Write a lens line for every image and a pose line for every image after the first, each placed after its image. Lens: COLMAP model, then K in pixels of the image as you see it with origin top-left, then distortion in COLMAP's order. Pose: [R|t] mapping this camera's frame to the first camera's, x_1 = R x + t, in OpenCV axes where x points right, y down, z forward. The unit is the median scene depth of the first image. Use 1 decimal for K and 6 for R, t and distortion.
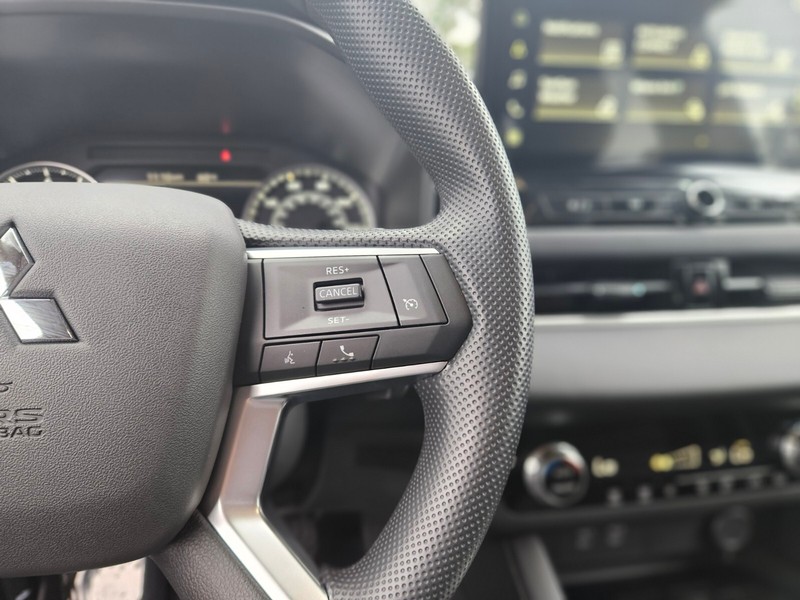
lens RADIAL K [[553.2, 0, 400.0], [0, 553.2, 300.0], [0, 0, 1]] dist [0.008440, 0.000495]
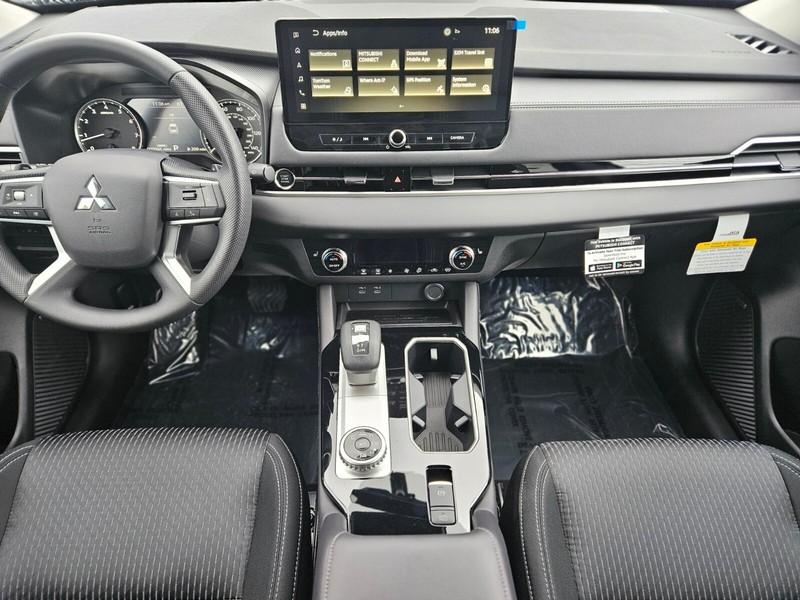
lens RADIAL K [[538.5, 0, 395.5], [0, 538.5, 309.8], [0, 0, 1]] dist [0.096042, -0.086248]
pose [[0.987935, 0.078470, -0.133515, 1.503186], [-0.023822, 0.928867, 0.369647, -0.585067], [0.153024, -0.362007, 0.919530, -1.960901]]
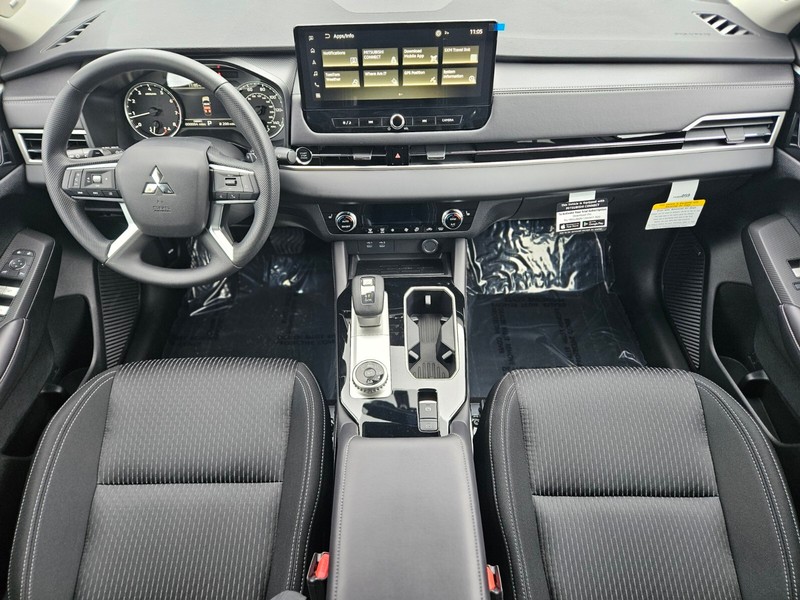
lens RADIAL K [[535.4, 0, 395.0], [0, 535.4, 303.4], [0, 0, 1]] dist [0.100079, -0.094567]
pose [[0.984724, 0.096838, -0.144711, 1.683521], [-0.012478, 0.868191, 0.496072, -1.179760], [0.173675, -0.486689, 0.856137, -2.584799]]
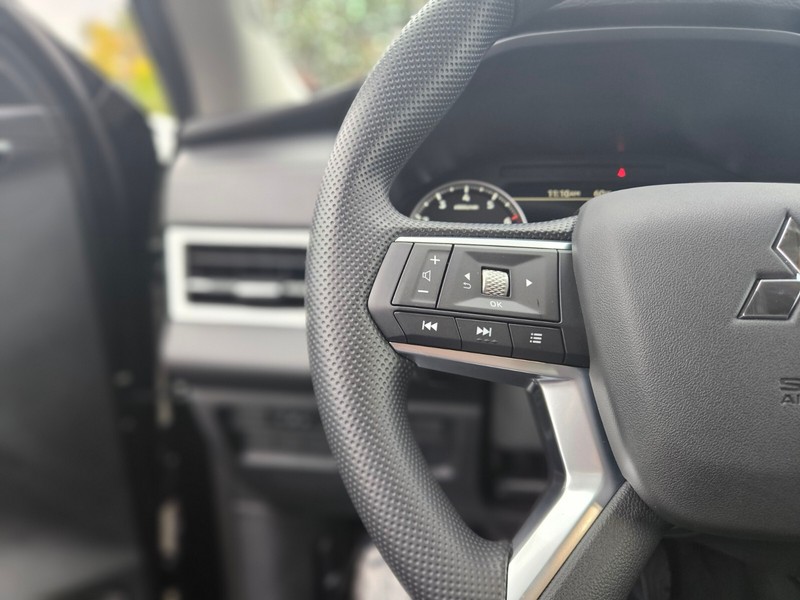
lens RADIAL K [[566.0, 0, 400.0], [0, 566.0, 300.0], [0, 0, 1]] dist [0.004221, 0.001175]
pose [[0.973274, 0.036054, -0.226801, -0.977176], [-0.048421, 0.997615, -0.049200, 0.107713], [0.224486, 0.058867, 0.972698, -0.246114]]
